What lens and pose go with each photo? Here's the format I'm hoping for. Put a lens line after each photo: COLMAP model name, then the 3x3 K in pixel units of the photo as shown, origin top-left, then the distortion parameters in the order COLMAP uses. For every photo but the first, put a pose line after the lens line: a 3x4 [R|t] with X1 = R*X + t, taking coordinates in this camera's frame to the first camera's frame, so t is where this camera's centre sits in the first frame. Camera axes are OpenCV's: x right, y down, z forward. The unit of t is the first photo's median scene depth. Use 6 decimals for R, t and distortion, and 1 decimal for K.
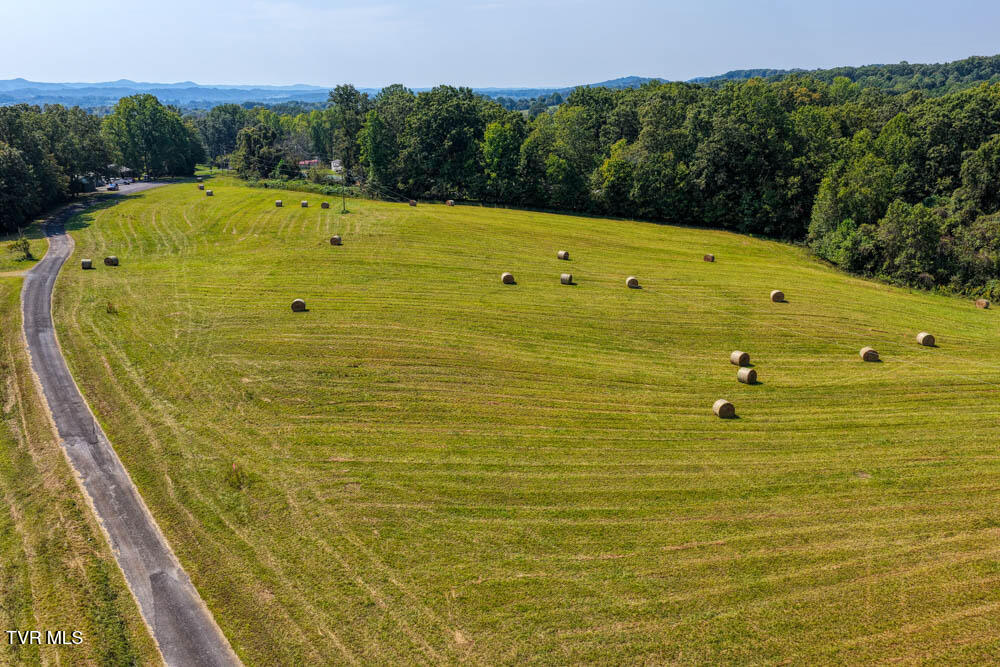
lens RADIAL K [[833.7, 0, 498.8], [0, 833.7, 334.4], [0, 0, 1]] dist [-0.017396, 0.046375]
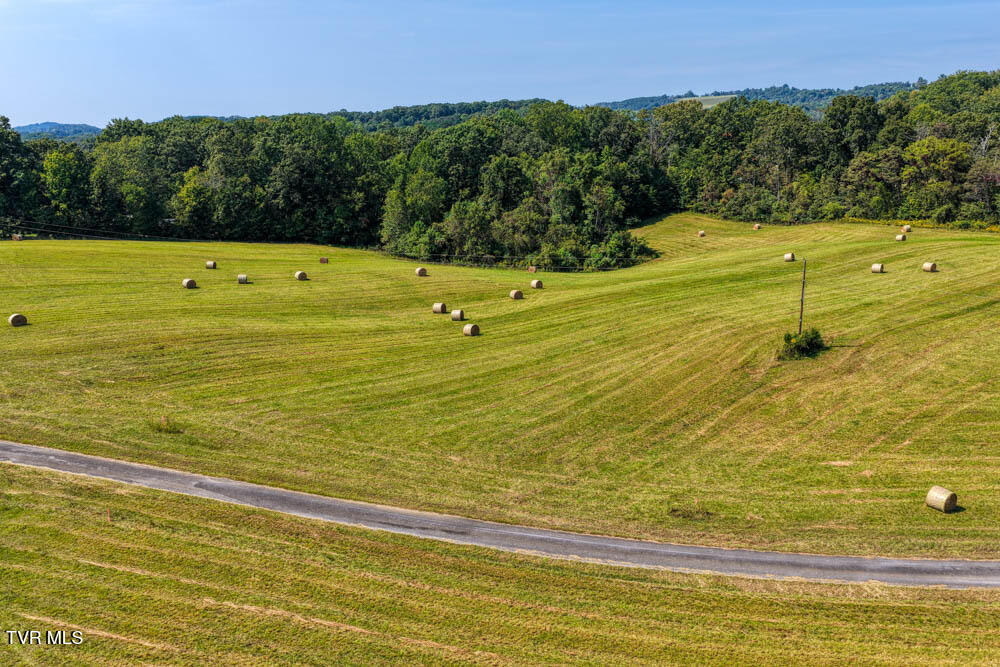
lens RADIAL K [[833.7, 0, 504.2], [0, 833.7, 332.4], [0, 0, 1]] dist [-0.017396, 0.046375]
pose [[0.799440, -0.136180, 0.585108, -0.193687], [0.168517, 0.985698, -0.000831, 0.040622], [-0.576627, 0.099265, 0.810955, -0.057546]]
